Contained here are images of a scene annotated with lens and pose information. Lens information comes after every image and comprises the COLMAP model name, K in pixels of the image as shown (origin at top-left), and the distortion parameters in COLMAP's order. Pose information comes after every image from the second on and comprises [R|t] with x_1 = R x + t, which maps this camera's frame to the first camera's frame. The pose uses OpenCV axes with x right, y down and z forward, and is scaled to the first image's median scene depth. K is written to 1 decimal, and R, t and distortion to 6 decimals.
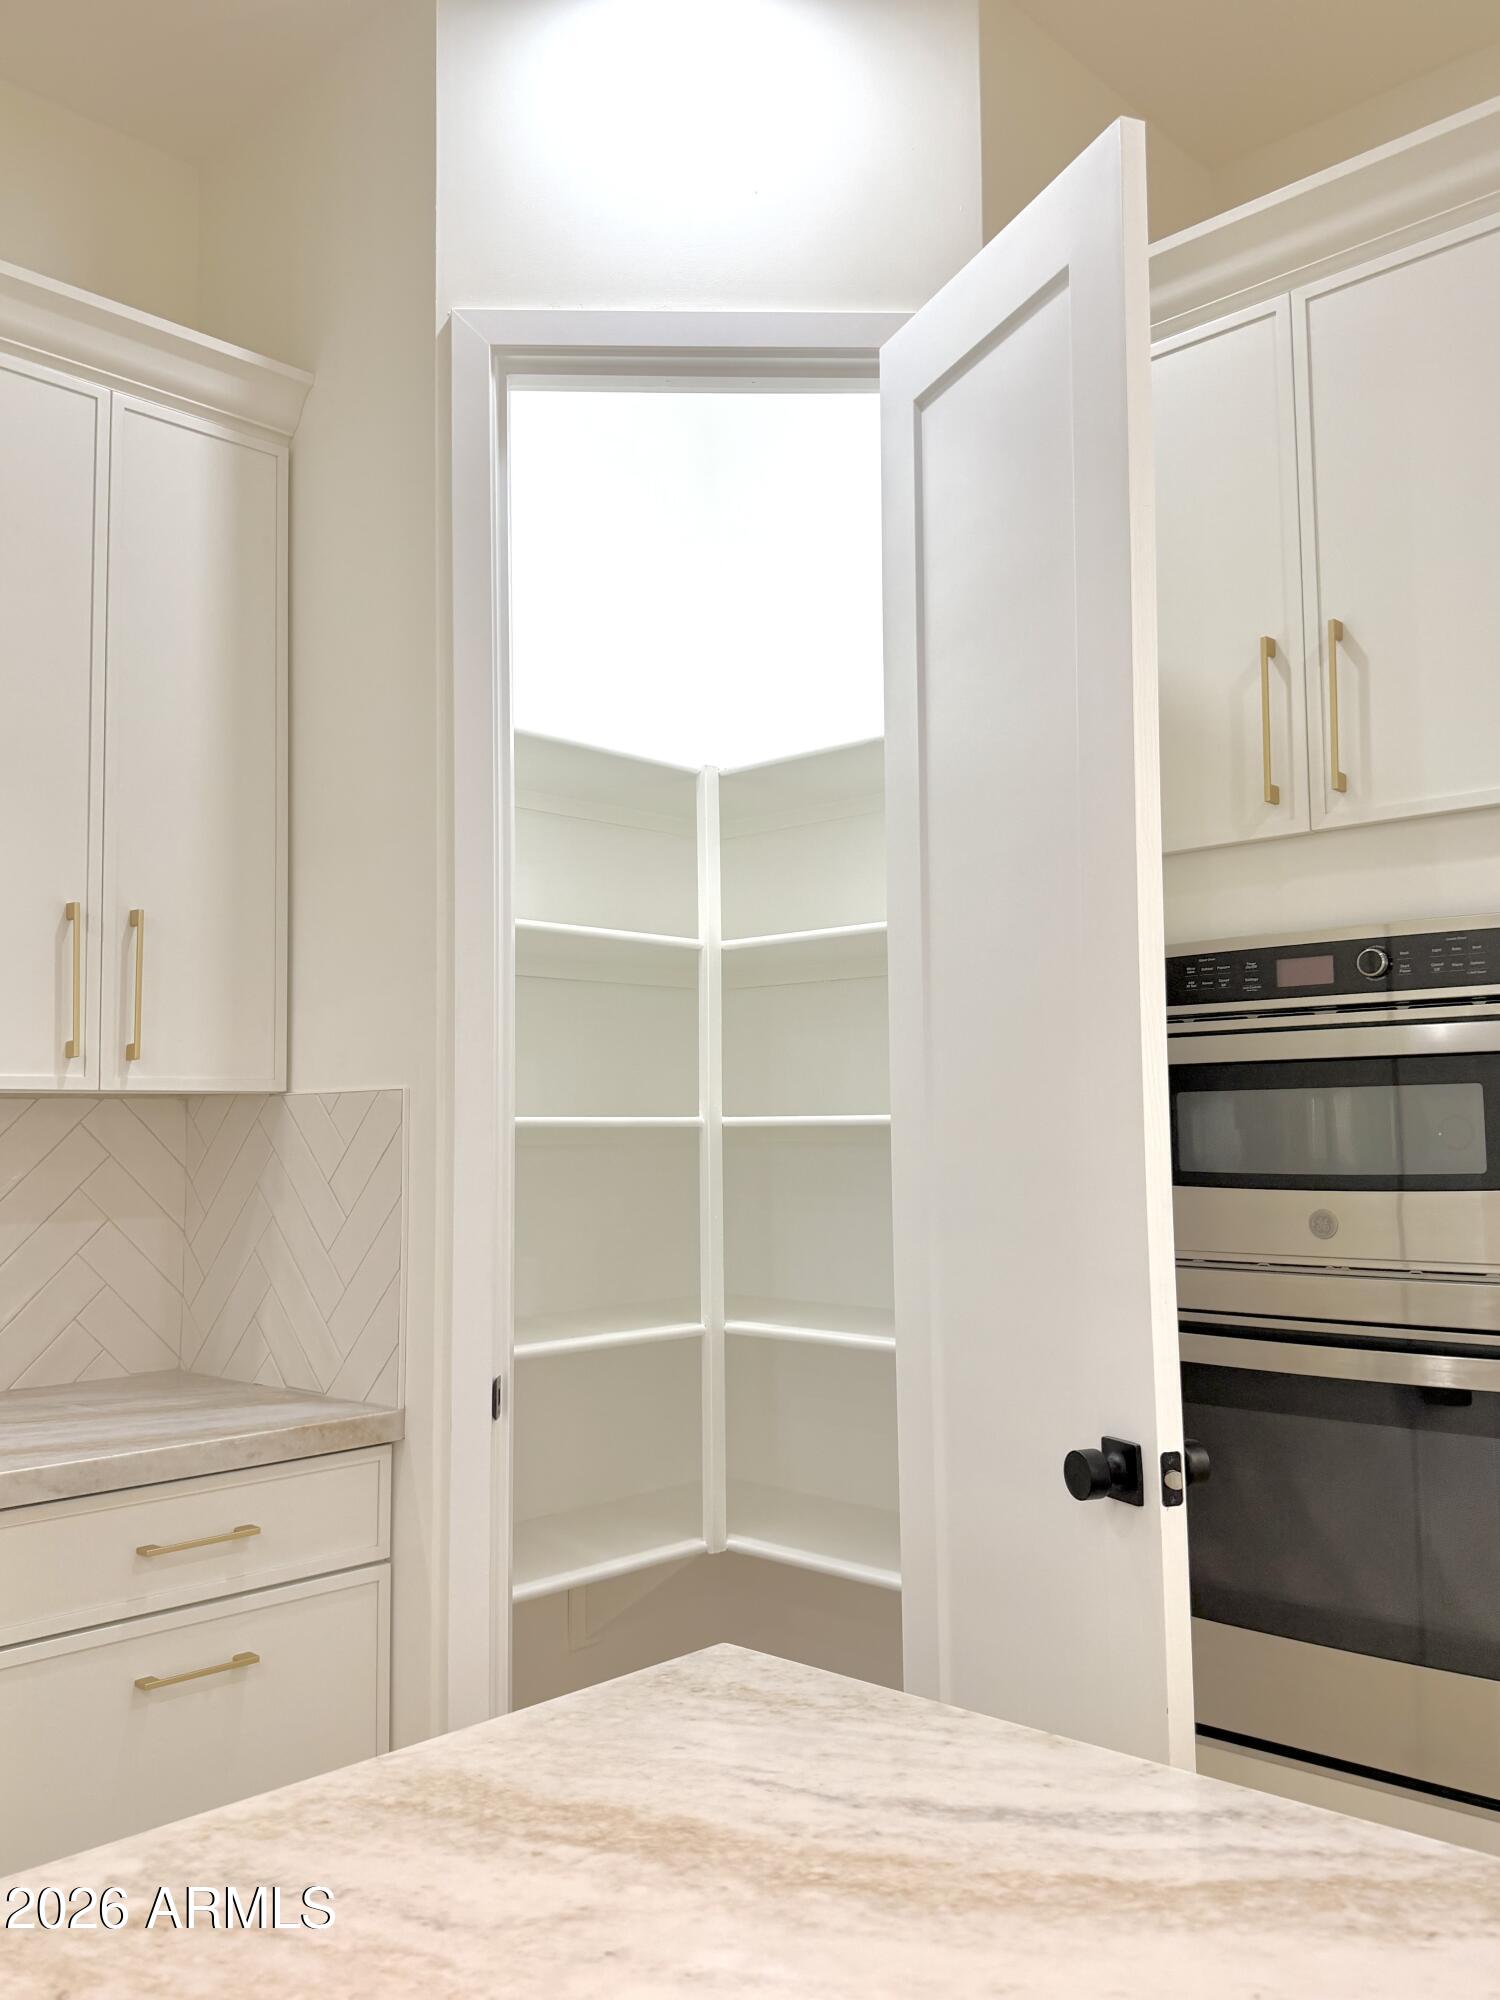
lens RADIAL K [[1636.5, 0, 745.3], [0, 1636.5, 1000.8], [0, 0, 1]] dist [0.013679, 0.004738]
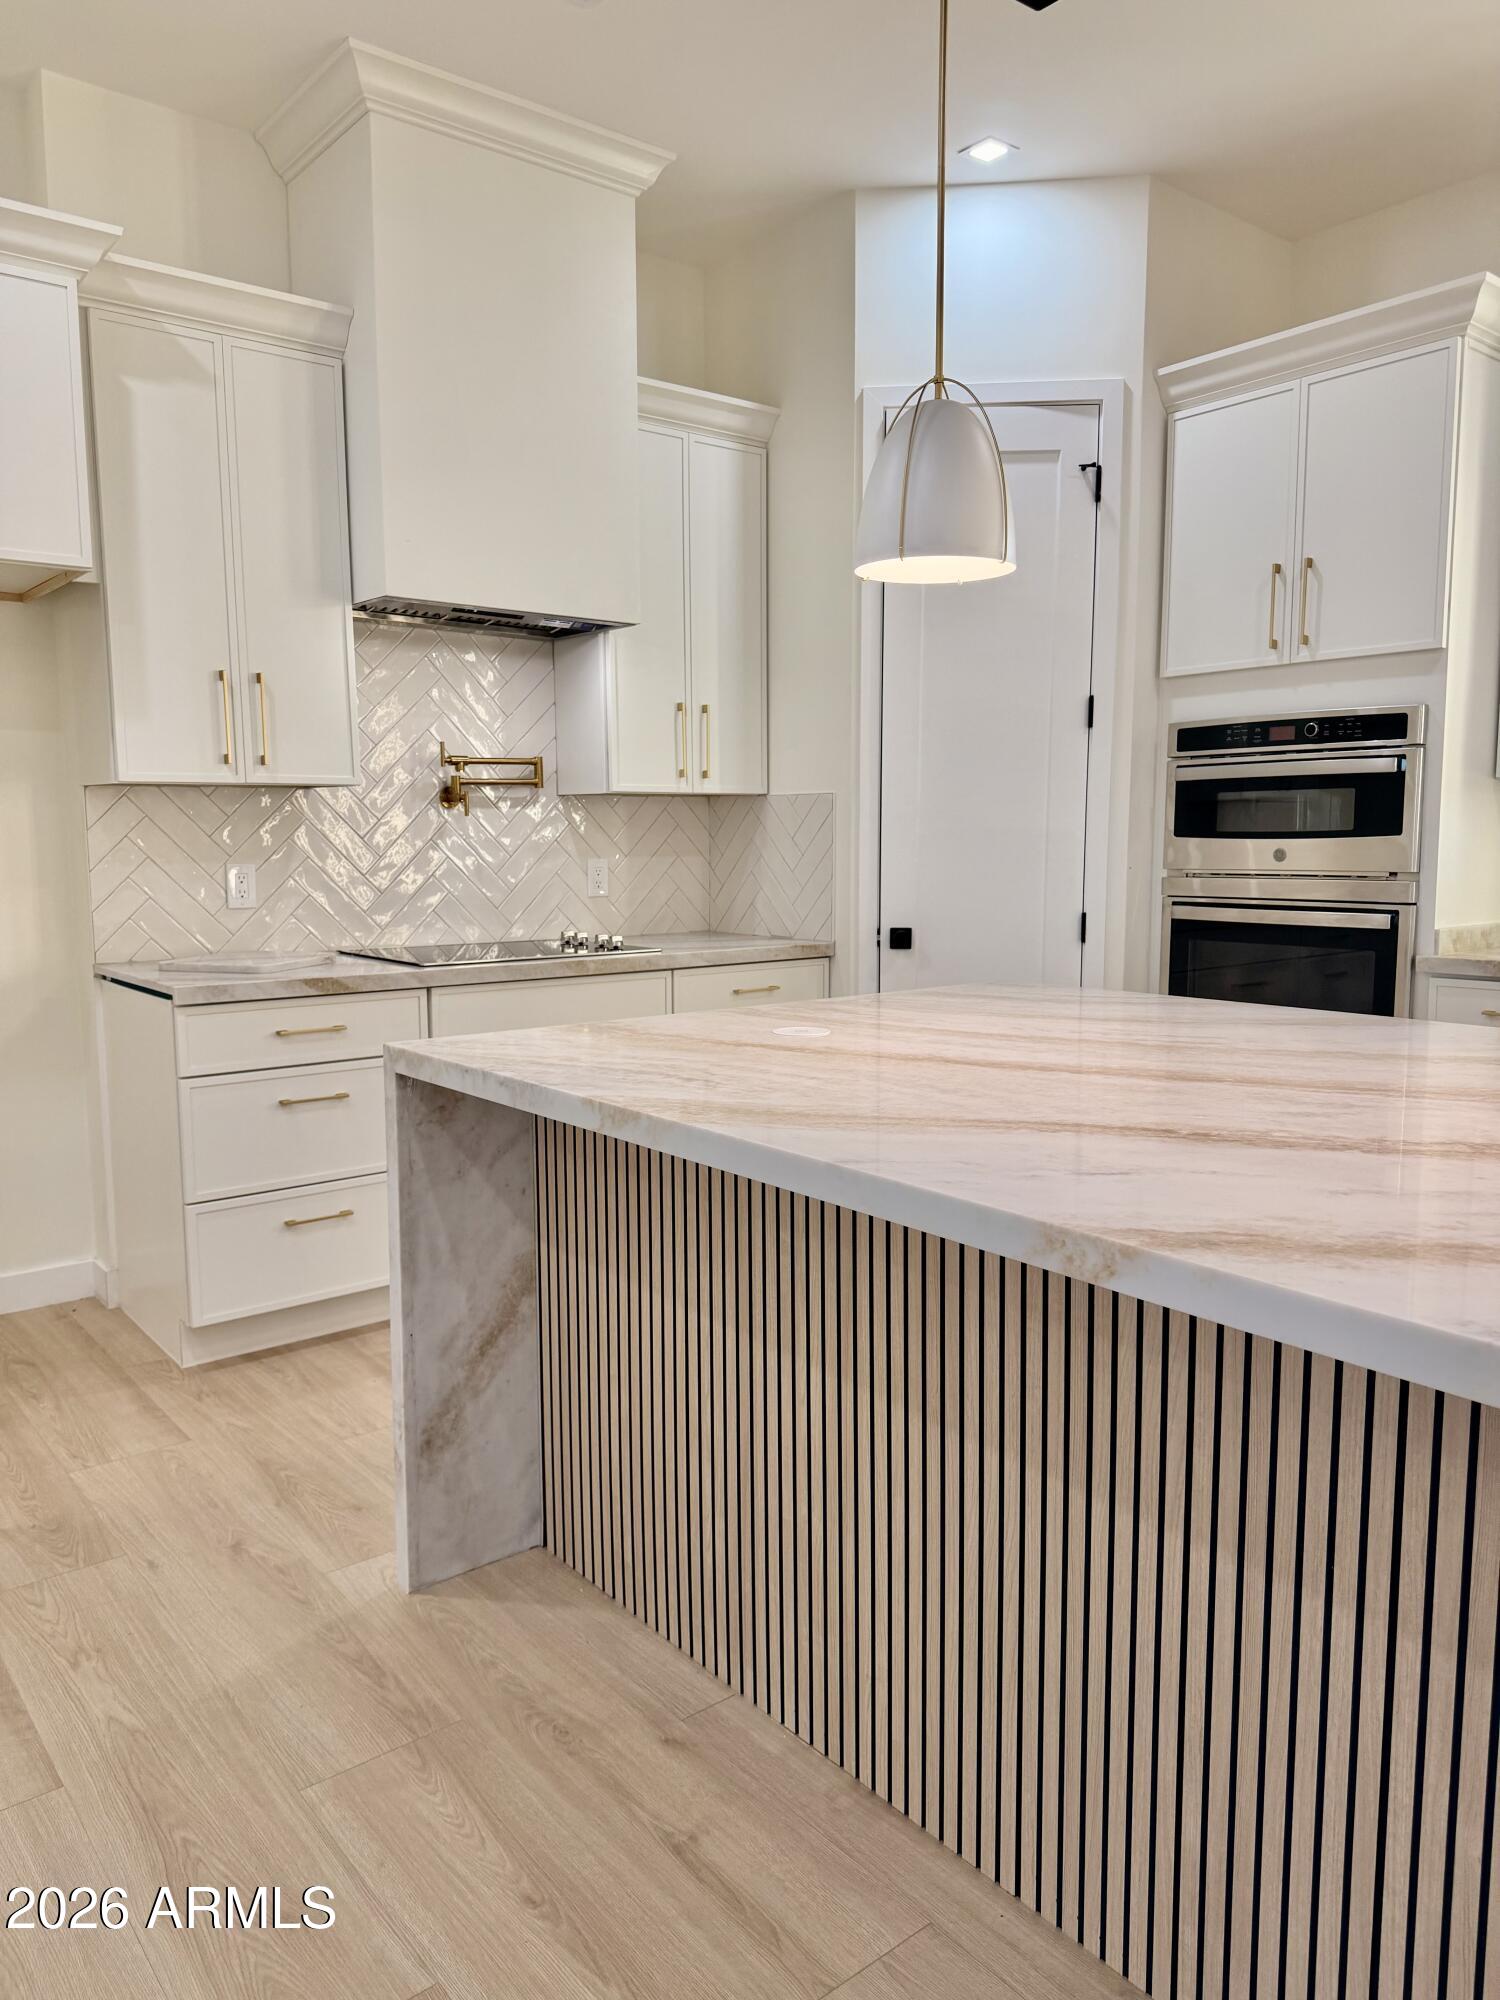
lens RADIAL K [[1420.3, 0, 750.8], [0, 1420.3, 1016.8], [0, 0, 1]] dist [0.066569, -0.002572]
pose [[0.990575, 0.023038, -0.135022, -0.064789], [0.005886, 0.977683, 0.210002, -0.049630], [0.136847, -0.208817, 0.968333, -0.866758]]
